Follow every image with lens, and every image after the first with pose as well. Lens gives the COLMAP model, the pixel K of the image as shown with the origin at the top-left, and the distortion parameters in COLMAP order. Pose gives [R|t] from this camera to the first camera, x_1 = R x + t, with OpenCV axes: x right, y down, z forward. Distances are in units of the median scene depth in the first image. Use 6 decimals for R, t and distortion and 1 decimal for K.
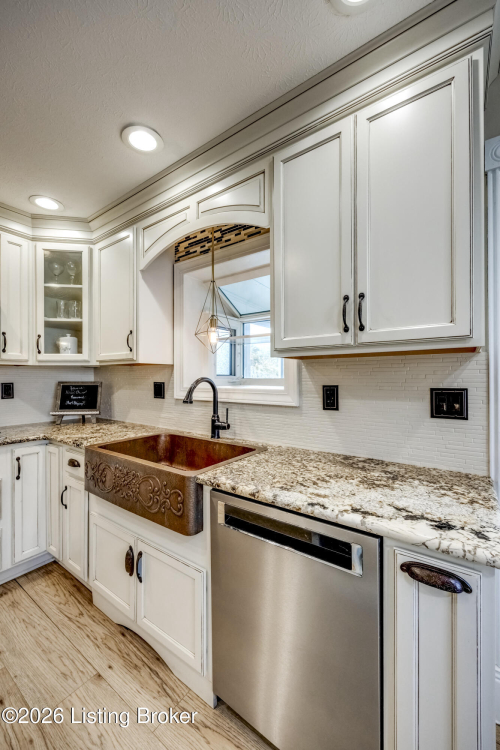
lens RADIAL K [[302.9, 0, 250.0], [0, 302.9, 375.0], [0, 0, 1]] dist [-0.001016, -0.000188]
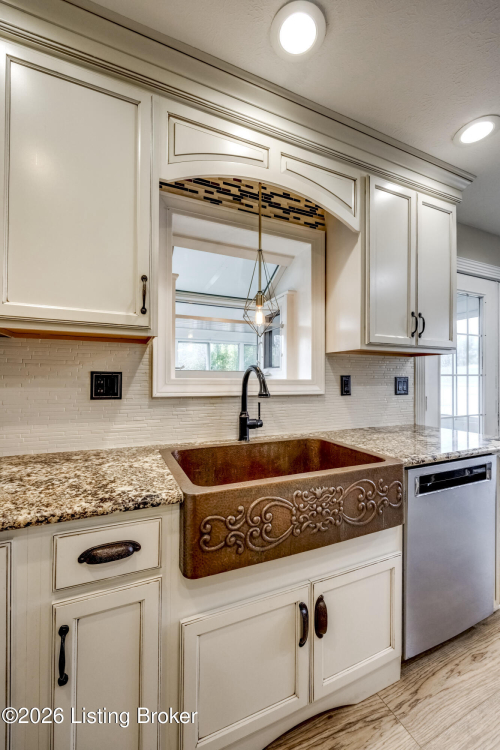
lens RADIAL K [[297.0, 0, 251.5], [0, 297.0, 376.0], [0, 0, 1]] dist [-0.000489, -0.000285]
pose [[0.505212, 0.012512, 0.862904, -0.795029], [-0.011973, 0.999900, -0.007489, 0.039879], [-0.862912, -0.006549, 0.505312, 0.577347]]
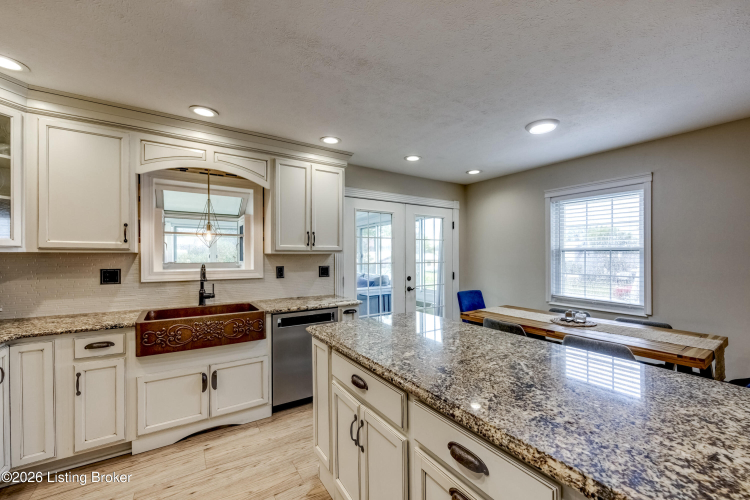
lens RADIAL K [[297.0, 0, 374.6], [0, 297.0, 257.4], [0, 0, 1]] dist [-0.000489, -0.000285]
pose [[0.357195, -0.002472, 0.934026, -1.147472], [-0.006090, 0.999969, 0.004975, -0.033623], [-0.934010, -0.007466, 0.357169, -0.280019]]
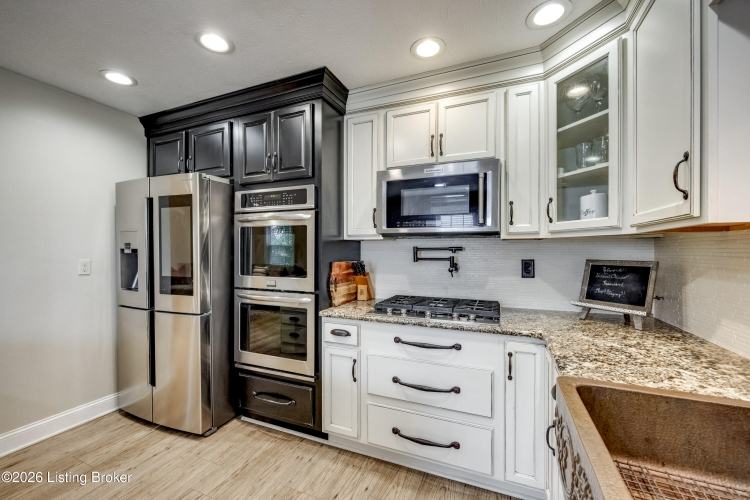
lens RADIAL K [[305.4, 0, 373.9], [0, 305.4, 252.2], [0, 0, 1]] dist [-0.000066, -0.000058]
pose [[0.219704, 0.003544, -0.975560, -0.048624], [0.007992, 0.999953, 0.005432, -0.004020], [0.975534, -0.008990, 0.219666, 0.457401]]
